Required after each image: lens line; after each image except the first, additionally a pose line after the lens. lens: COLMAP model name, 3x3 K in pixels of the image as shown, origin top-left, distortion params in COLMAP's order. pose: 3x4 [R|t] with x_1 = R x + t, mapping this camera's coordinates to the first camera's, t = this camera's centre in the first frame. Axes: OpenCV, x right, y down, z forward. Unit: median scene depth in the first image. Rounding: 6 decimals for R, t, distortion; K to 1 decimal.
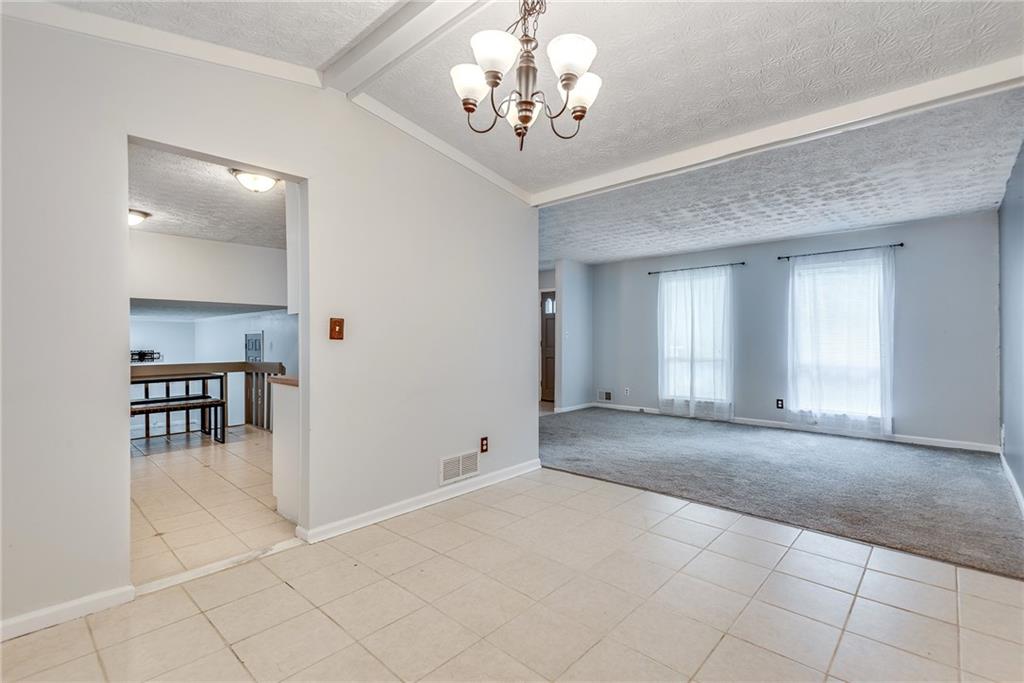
lens RADIAL K [[482.2, 0, 513.7], [0, 482.2, 339.6], [0, 0, 1]] dist [0.011301, -0.004800]
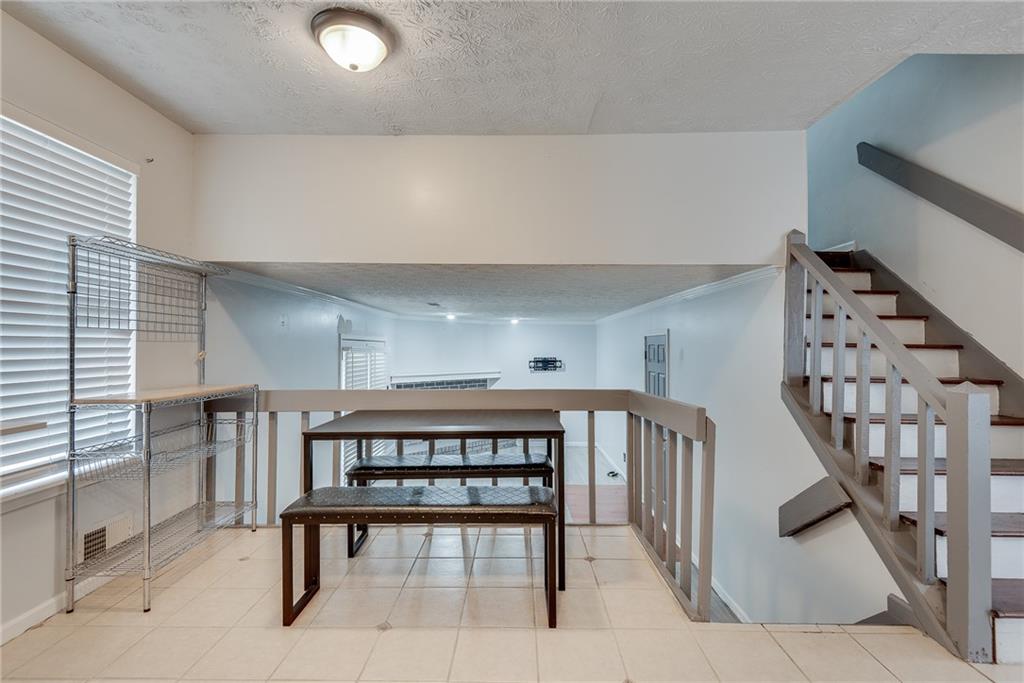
lens RADIAL K [[482.2, 0, 512.5], [0, 482.2, 346.6], [0, 0, 1]] dist [0.011301, -0.004800]
pose [[0.690427, 0.003467, -0.723393, -0.242620], [-0.003642, 0.999992, 0.001317, 0.002101], [0.723393, 0.001726, 0.690435, 0.494123]]
